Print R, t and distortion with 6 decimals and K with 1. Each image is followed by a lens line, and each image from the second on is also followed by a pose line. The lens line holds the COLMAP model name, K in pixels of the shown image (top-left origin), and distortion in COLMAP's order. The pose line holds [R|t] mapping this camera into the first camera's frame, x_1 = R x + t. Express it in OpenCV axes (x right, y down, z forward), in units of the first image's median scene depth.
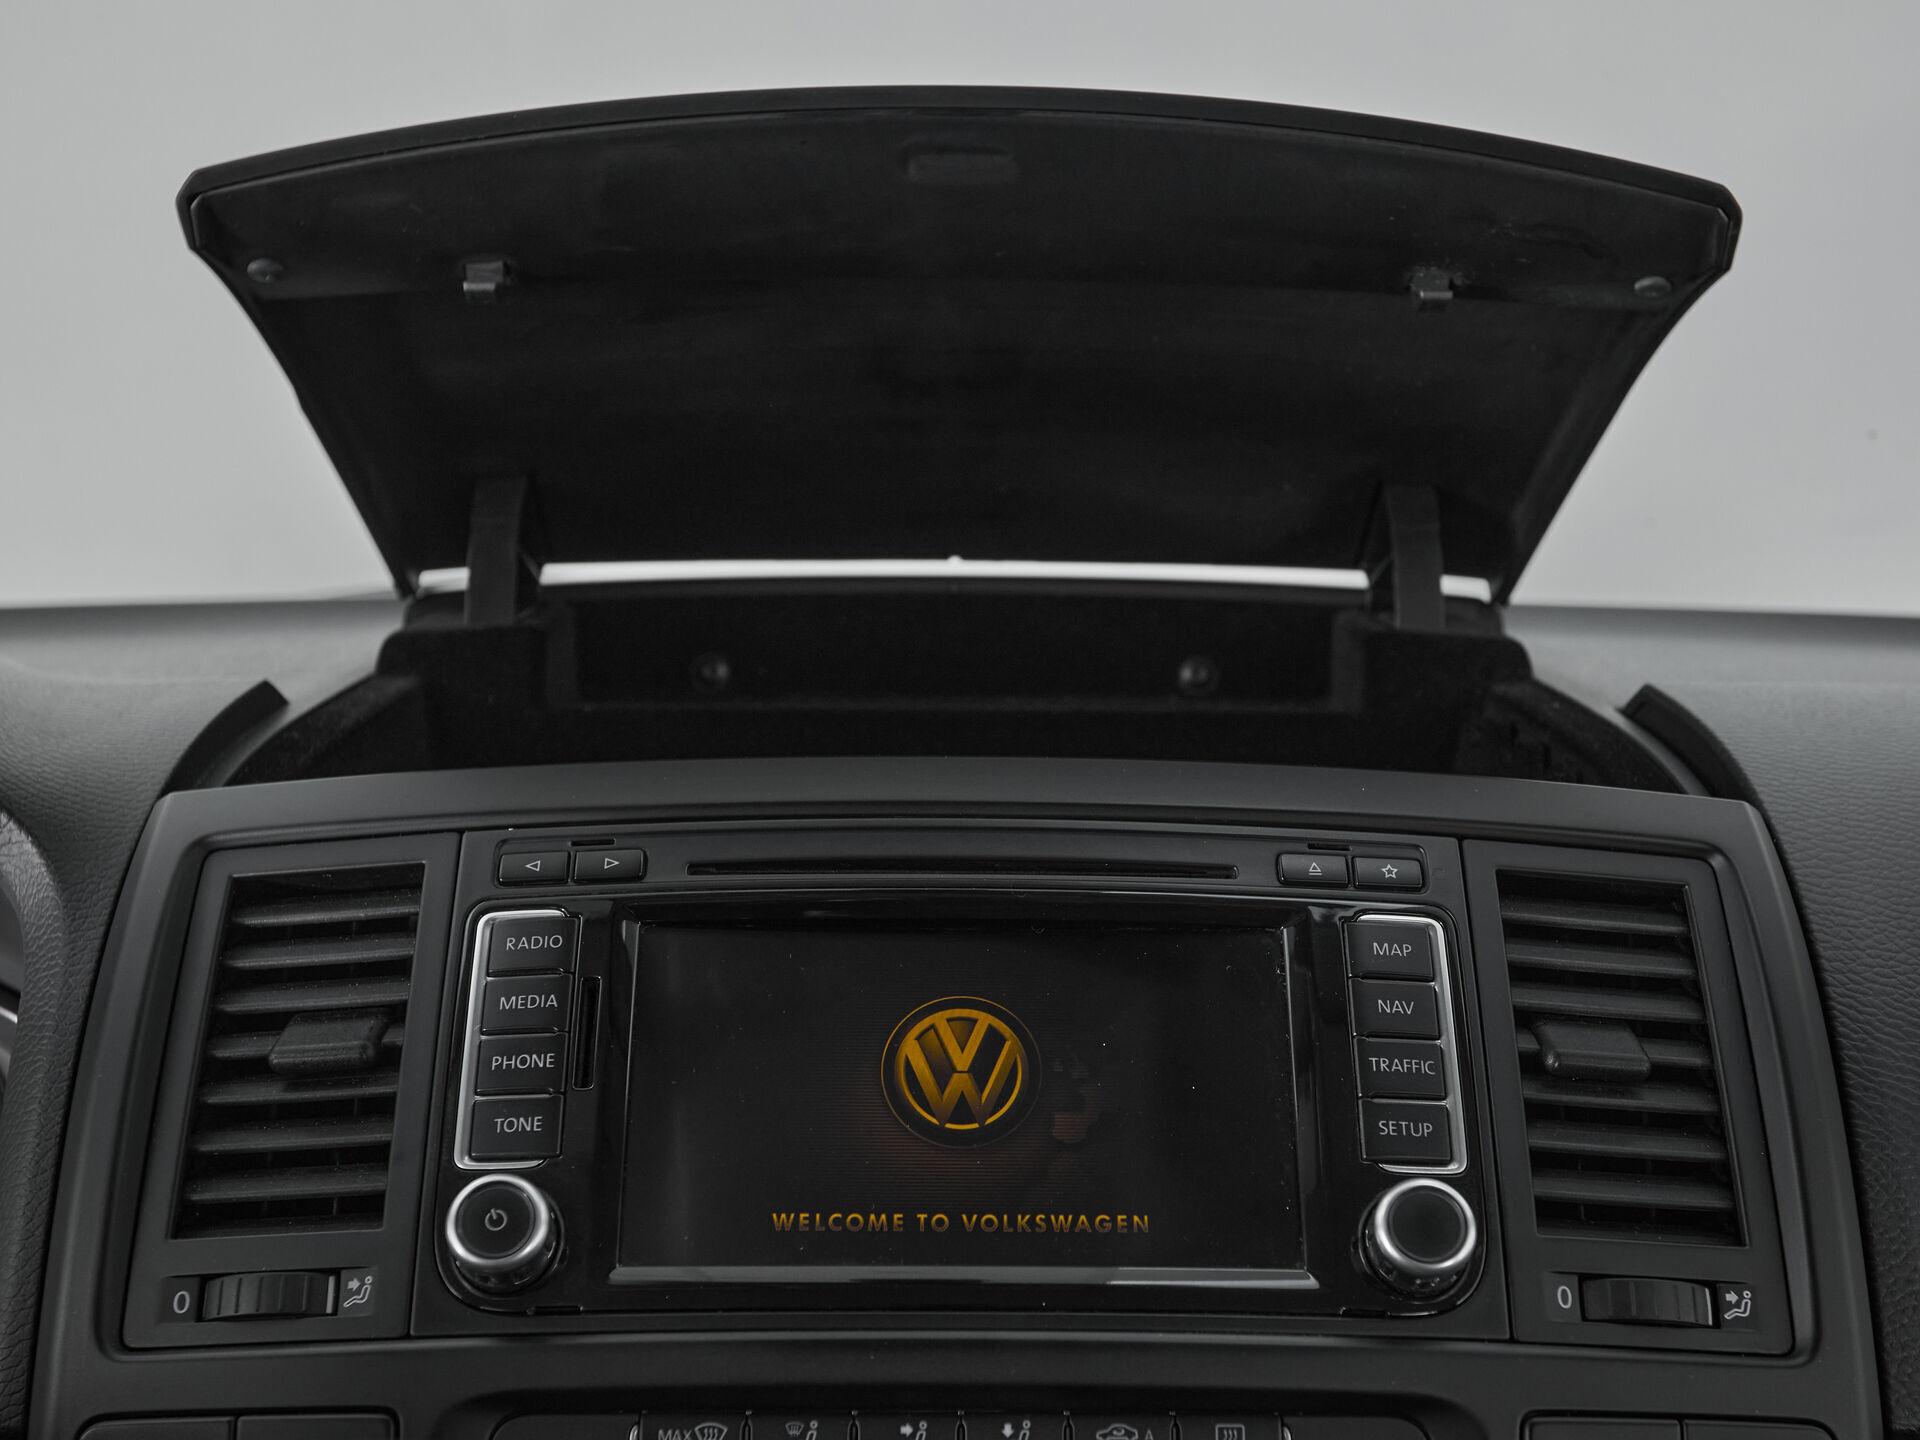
lens RADIAL K [[2332.6, 0, 922.3], [0, 2332.6, 736.9], [0, 0, 1]] dist [-0.023636, 0.000000]
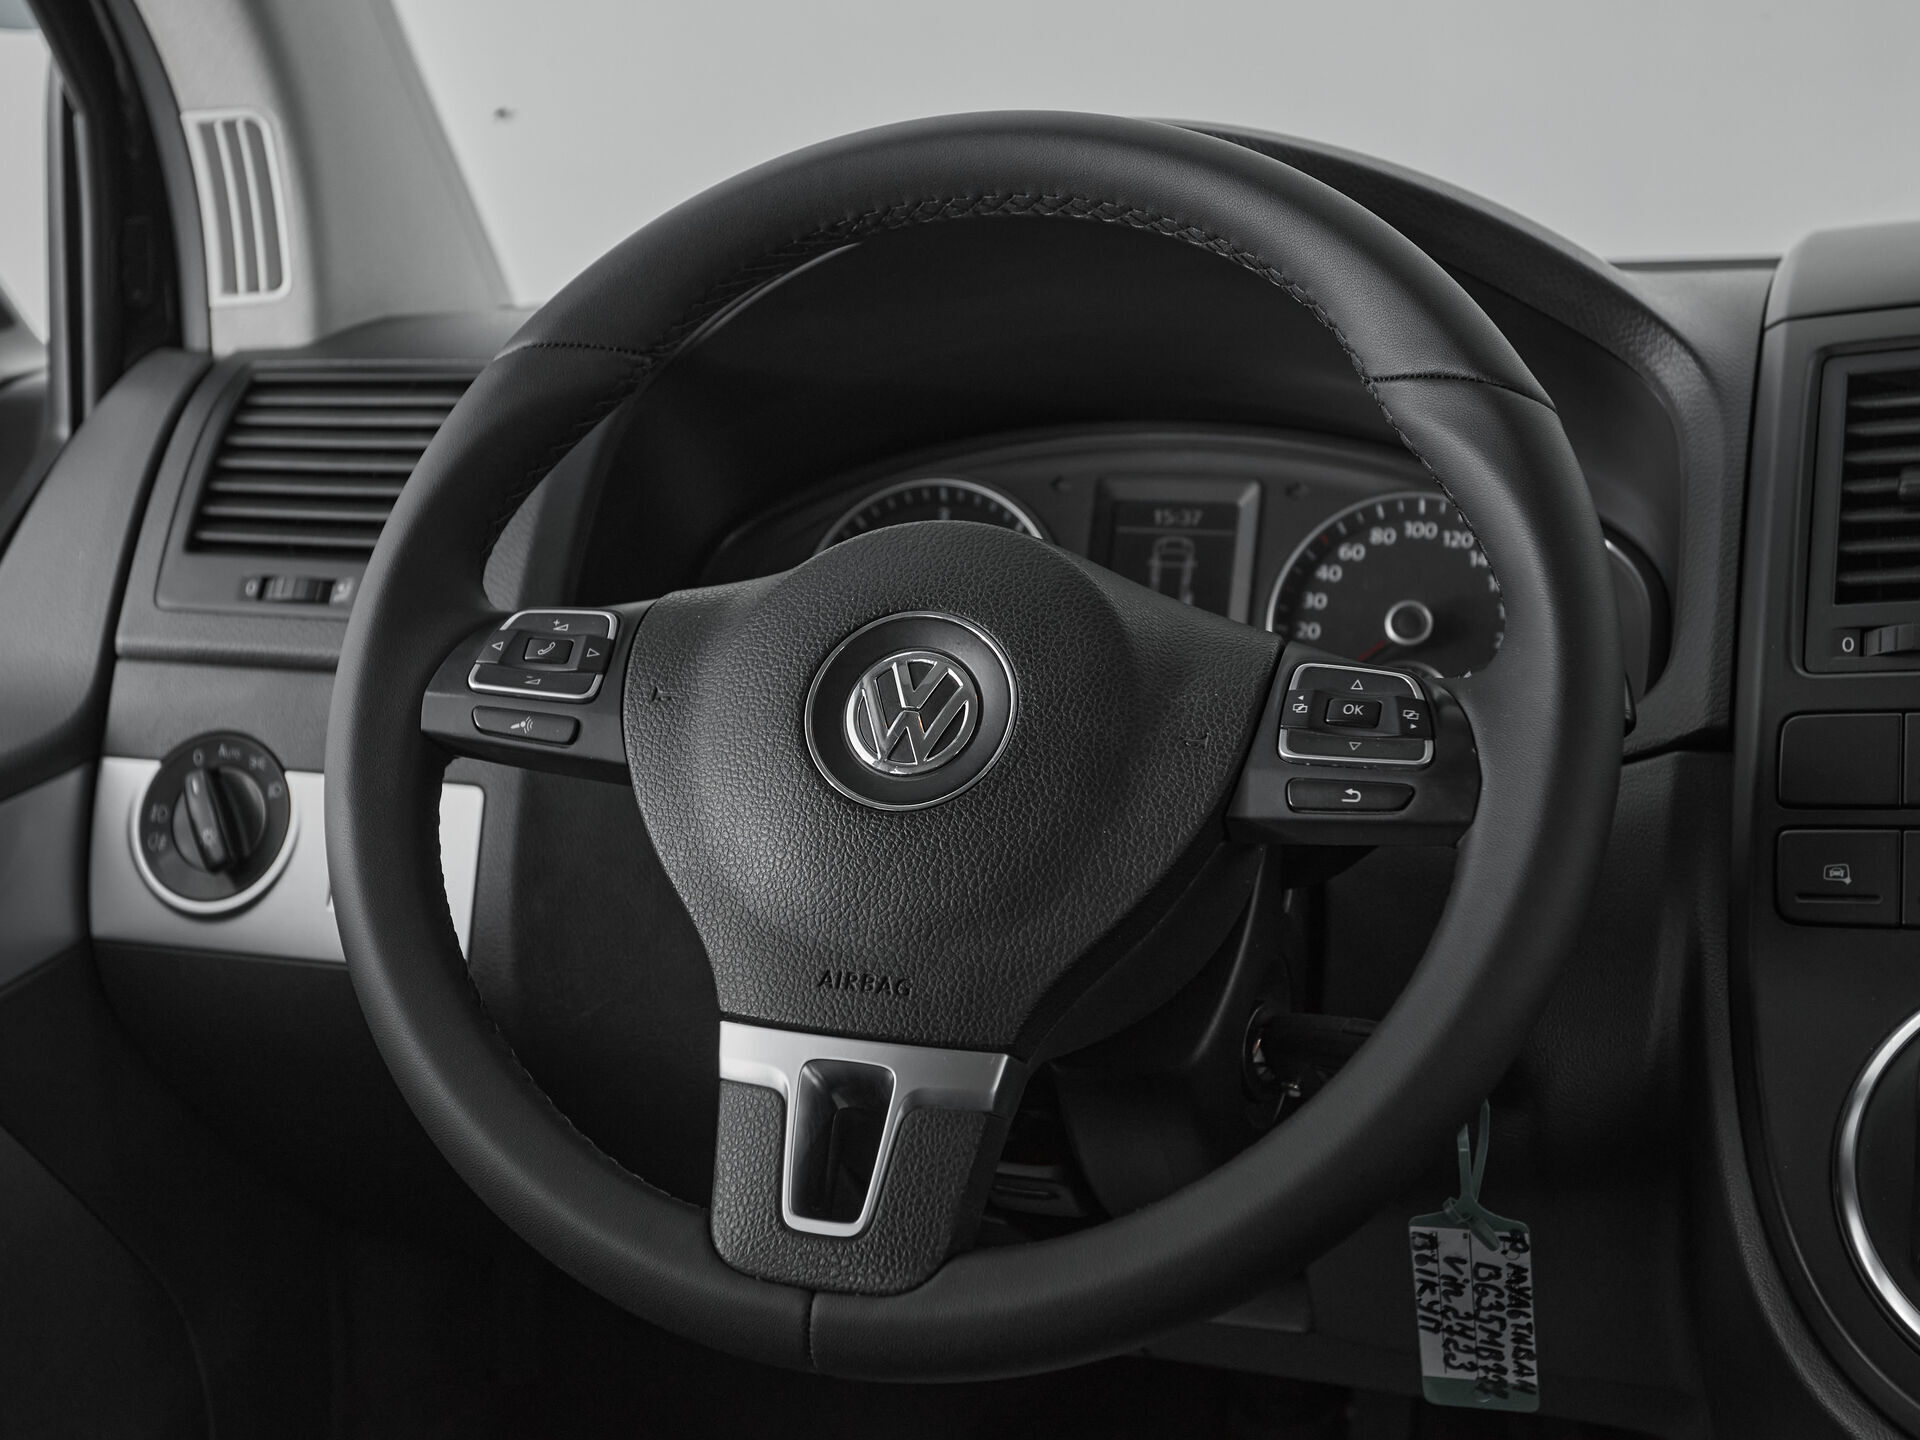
lens RADIAL K [[2612.2, 0, 946.5], [0, 2612.2, 713.1], [0, 0, 1]] dist [0.034061, 0.000000]
pose [[0.952941, 0.050119, -0.298984, -0.349223], [-0.042207, 0.998568, 0.032866, 0.245949], [0.300203, -0.018700, 0.953692, -0.695268]]
